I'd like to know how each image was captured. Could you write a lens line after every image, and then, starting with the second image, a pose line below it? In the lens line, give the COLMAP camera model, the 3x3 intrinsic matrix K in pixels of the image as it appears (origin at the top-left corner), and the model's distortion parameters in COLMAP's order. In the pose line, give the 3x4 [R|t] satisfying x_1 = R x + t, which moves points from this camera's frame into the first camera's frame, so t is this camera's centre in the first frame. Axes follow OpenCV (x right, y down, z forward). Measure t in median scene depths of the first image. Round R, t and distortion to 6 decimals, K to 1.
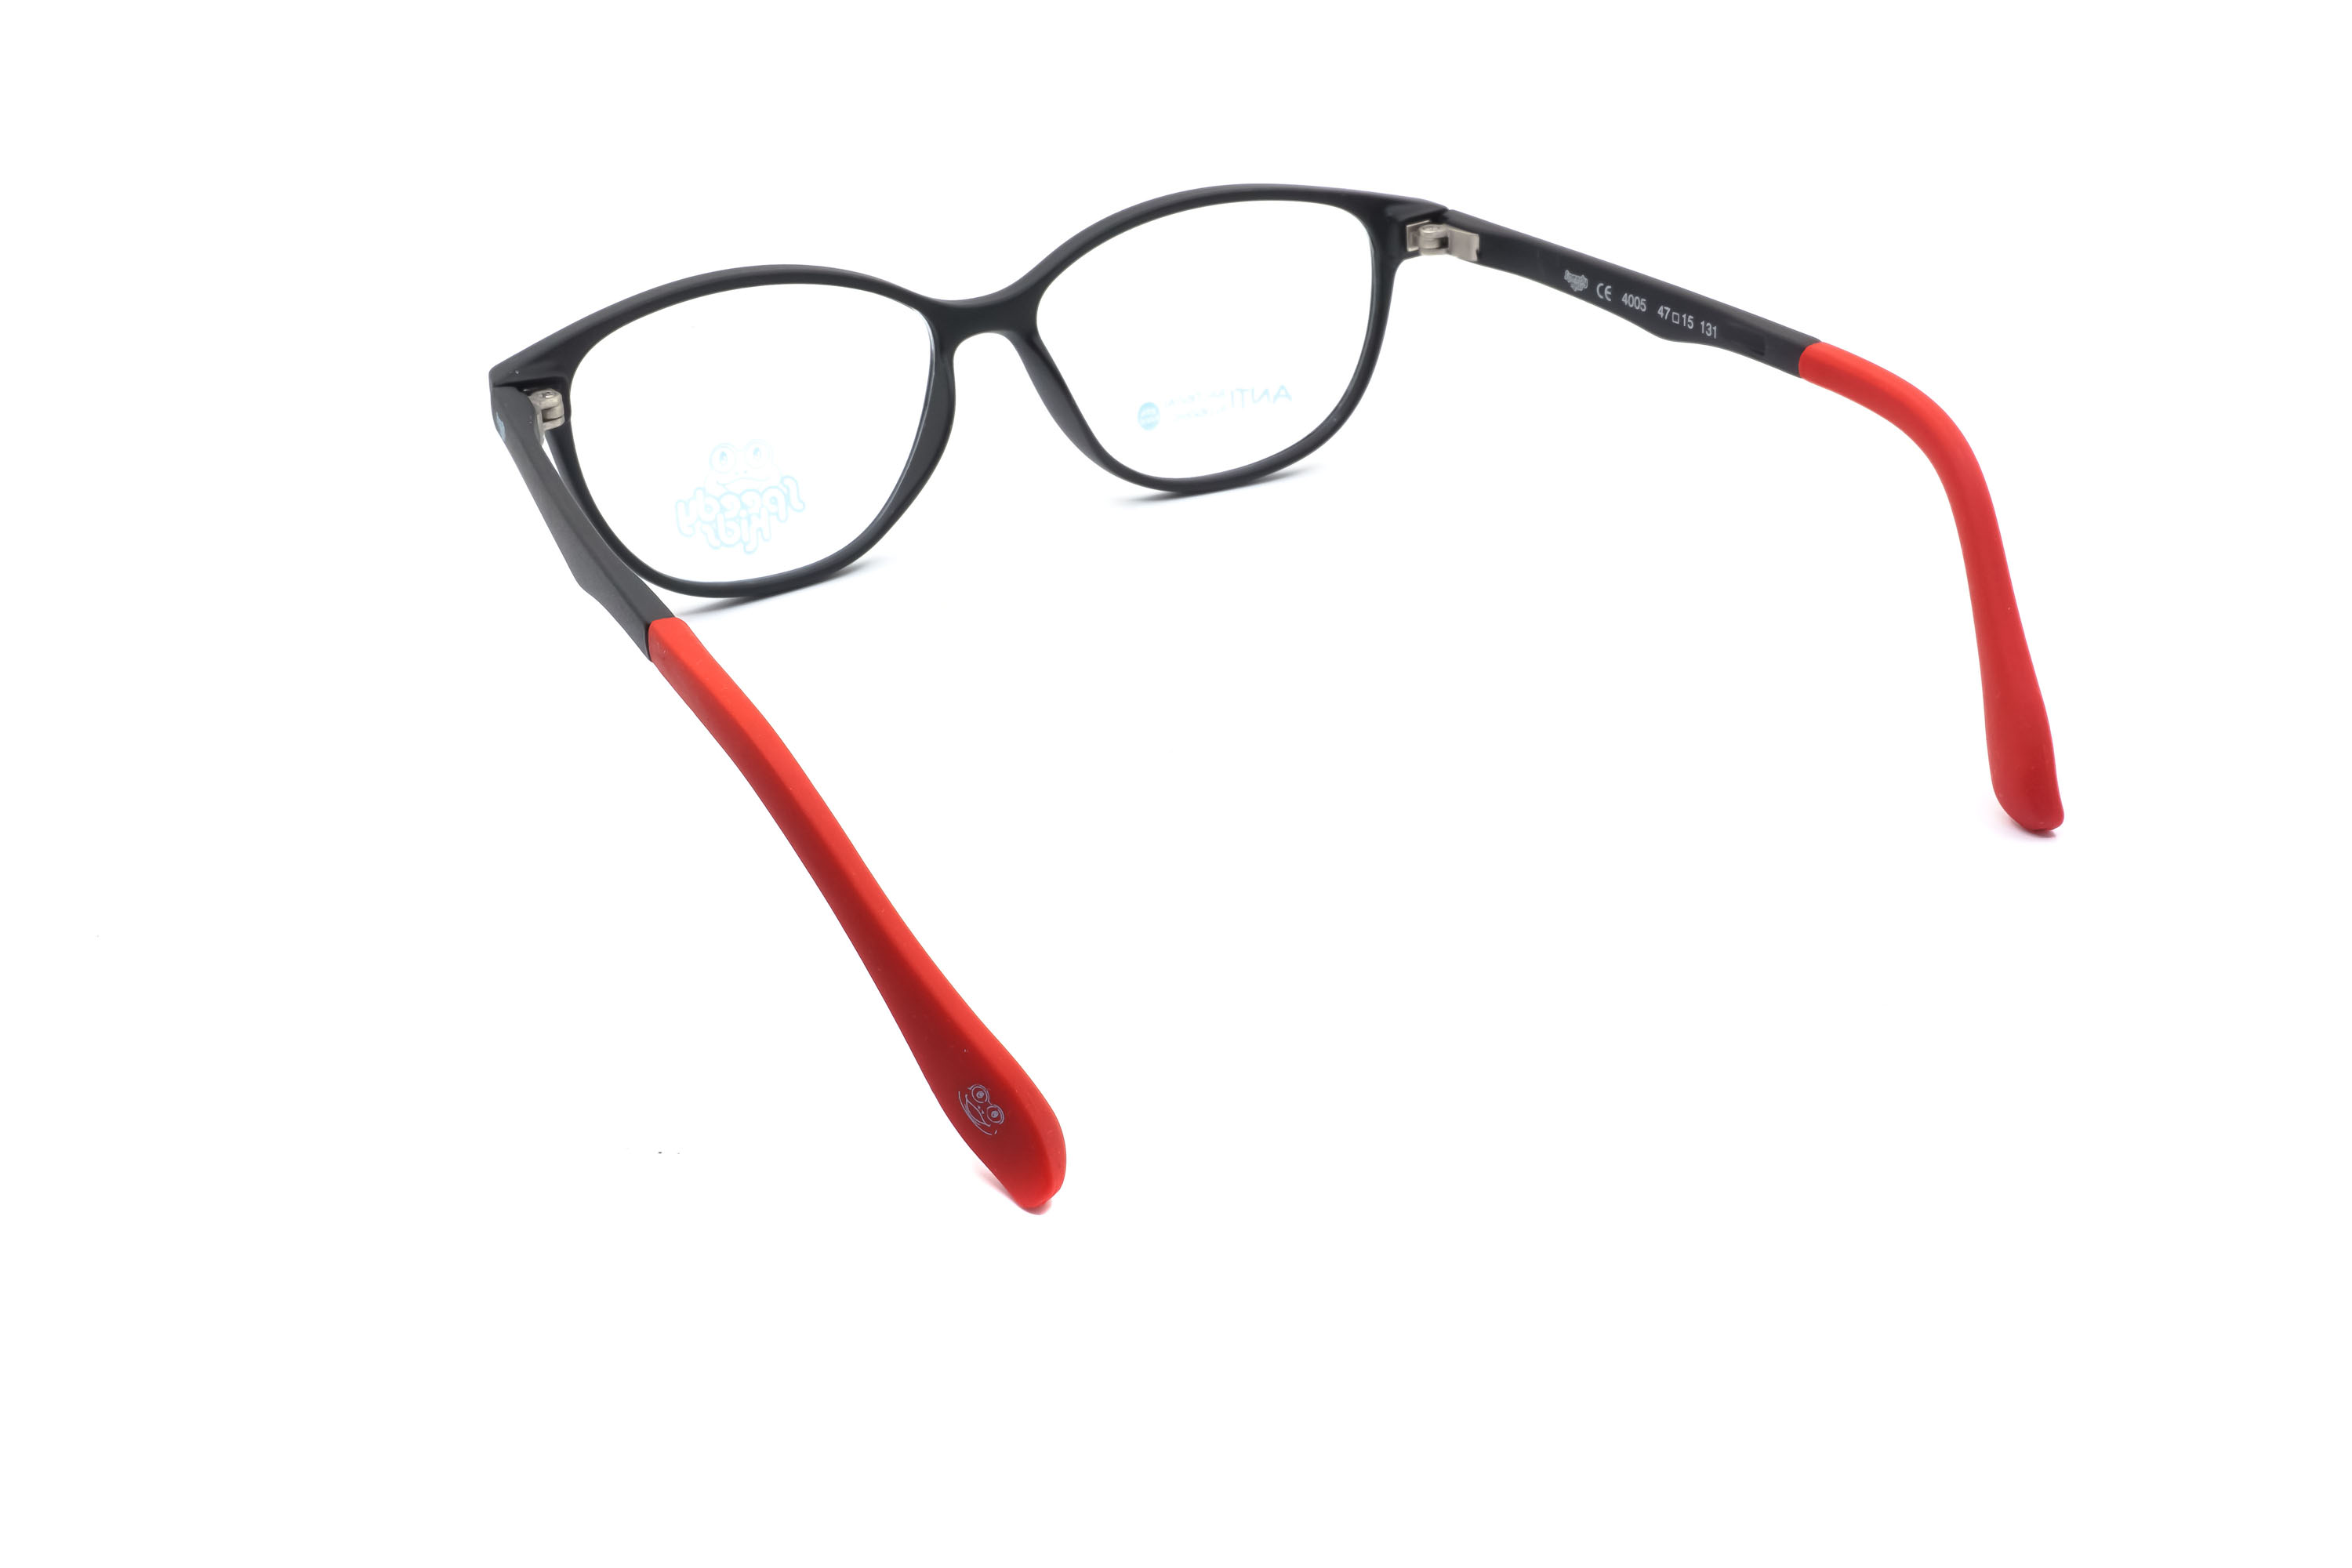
lens RADIAL K [[2399.4, 0, 1183.4], [0, 2399.4, 783.4], [0, 0, 1]] dist [0.009611, 0.000000]
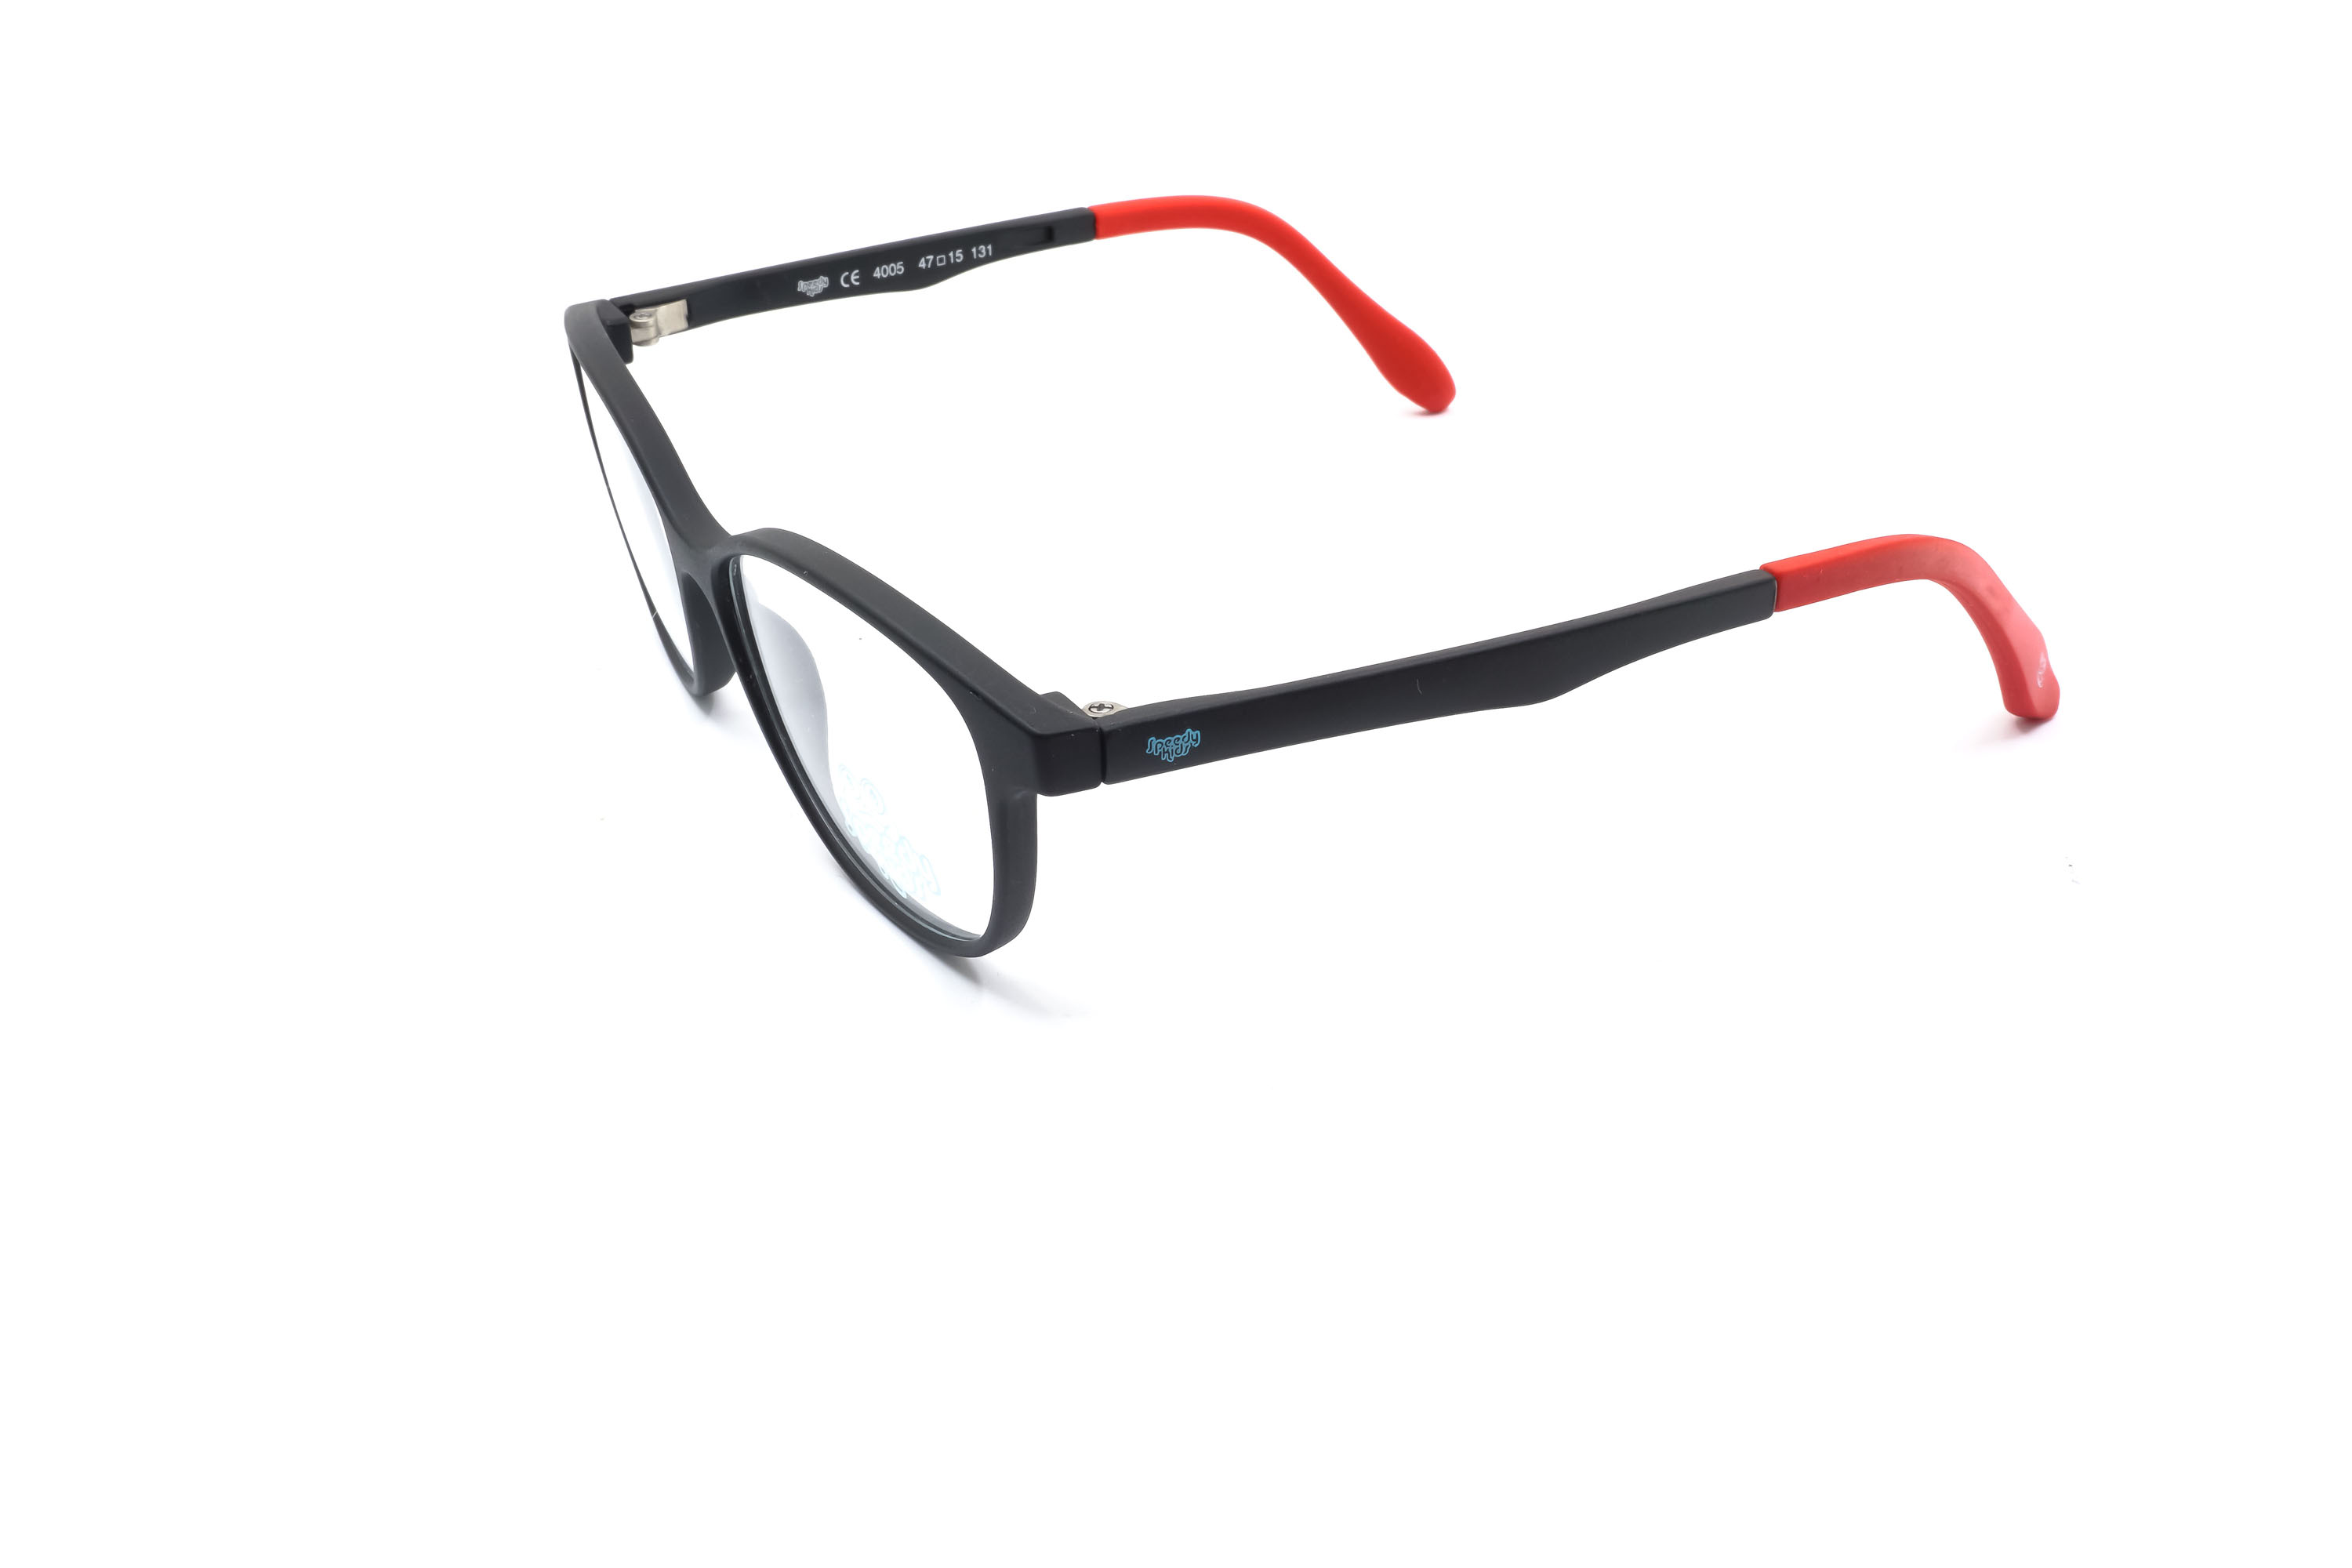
lens RADIAL K [[2399.4, 0, 1172.7], [0, 2399.4, 788.4], [0, 0, 1]] dist [0.009611, 0.000000]
pose [[0.006757, -0.478586, 0.878015, -0.836144], [0.501183, 0.761415, 0.411173, -0.393336], [-0.865315, 0.437268, 0.245004, 0.723115]]
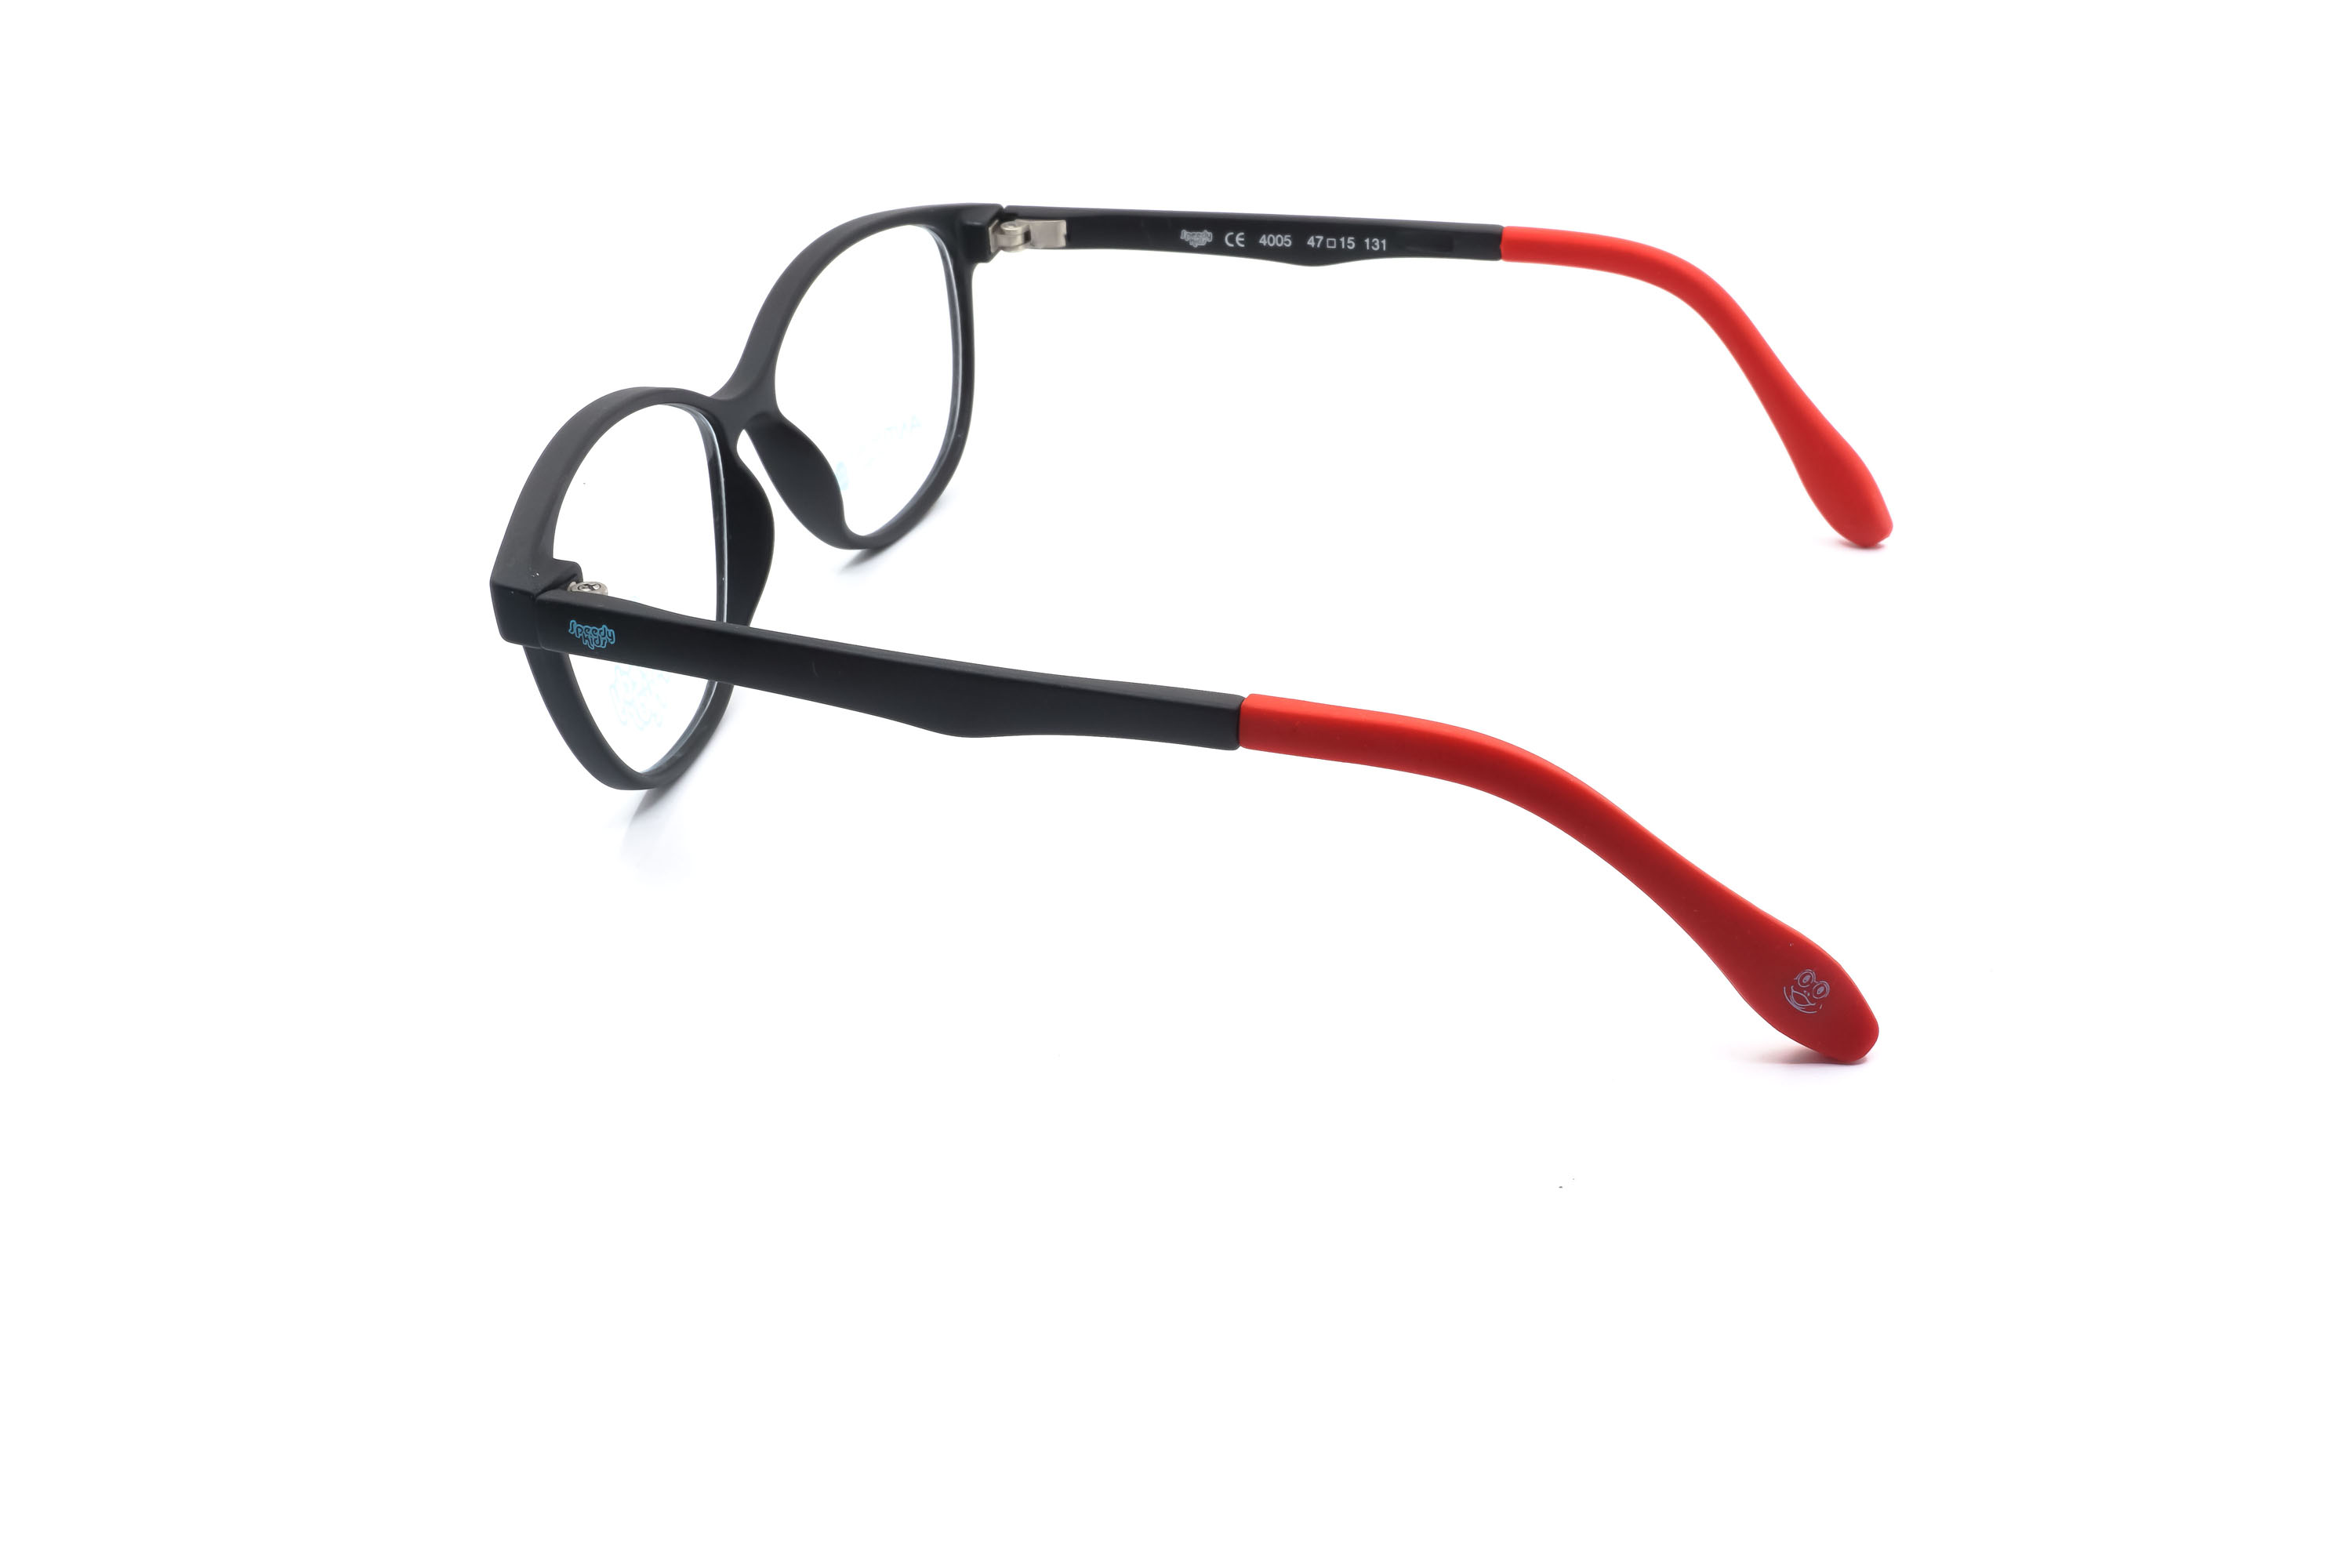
lens RADIAL K [[2399.4, 0, 1171.4], [0, 2399.4, 781.2], [0, 0, 1]] dist [0.009611, 0.000000]
pose [[0.716183, -0.339789, 0.609611, -0.581619], [0.348415, 0.930916, 0.109555, -0.107055], [-0.604722, 0.133937, 0.785094, 0.207457]]
